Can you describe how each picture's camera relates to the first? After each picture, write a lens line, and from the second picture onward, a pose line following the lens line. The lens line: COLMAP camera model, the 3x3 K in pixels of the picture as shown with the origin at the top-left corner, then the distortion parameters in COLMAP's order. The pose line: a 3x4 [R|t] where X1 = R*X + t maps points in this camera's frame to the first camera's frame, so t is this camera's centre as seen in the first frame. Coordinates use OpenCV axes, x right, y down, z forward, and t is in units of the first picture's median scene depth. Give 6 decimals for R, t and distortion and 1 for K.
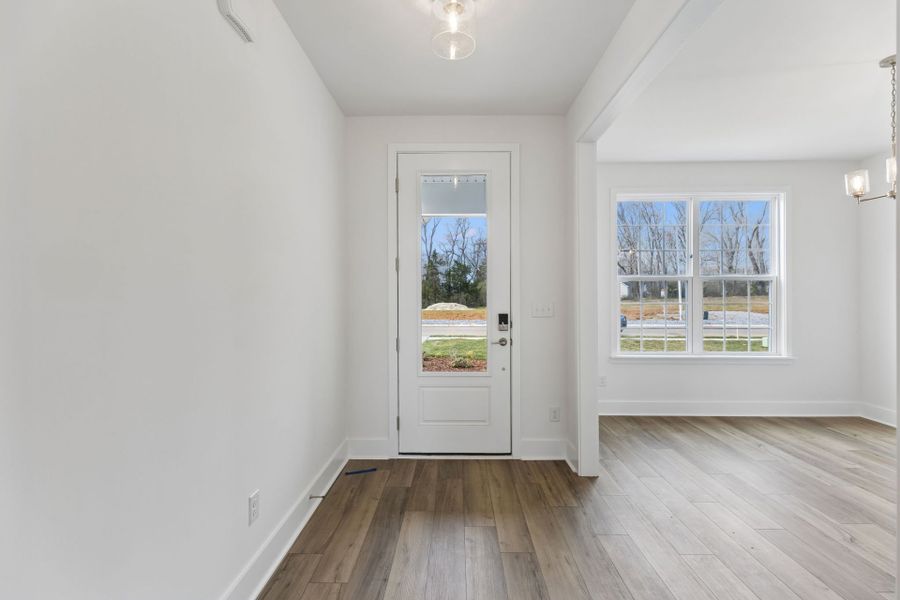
lens RADIAL K [[416.3, 0, 450.0], [0, 416.3, 300.0], [0, 0, 1]] dist [0.019150, -0.008269]
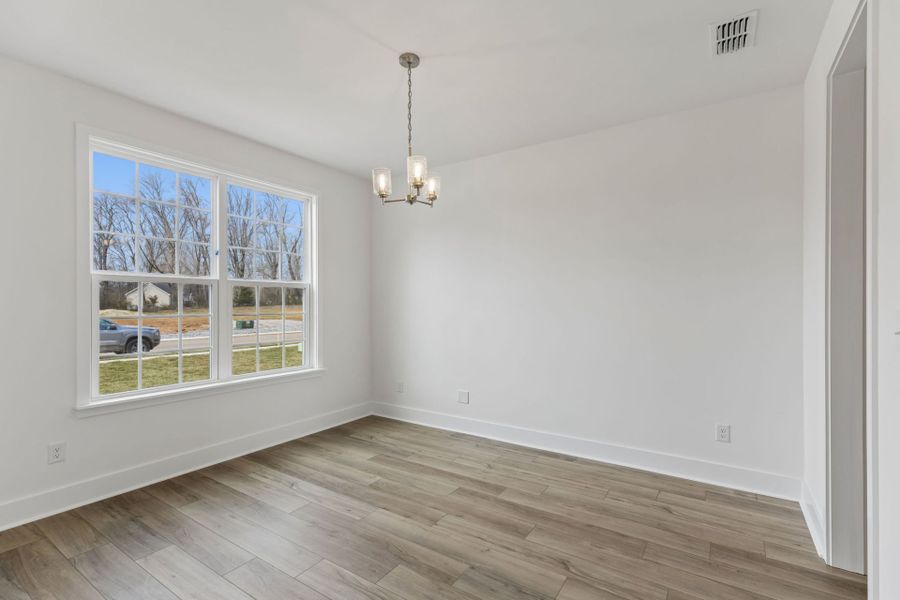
lens RADIAL K [[416.3, 0, 450.0], [0, 416.3, 300.0], [0, 0, 1]] dist [0.019150, -0.008269]
pose [[0.551273, 0.011998, 0.834239, 0.196636], [0.006576, 0.999803, -0.018724, -0.001031], [-0.834299, 0.015808, 0.551085, 0.254464]]
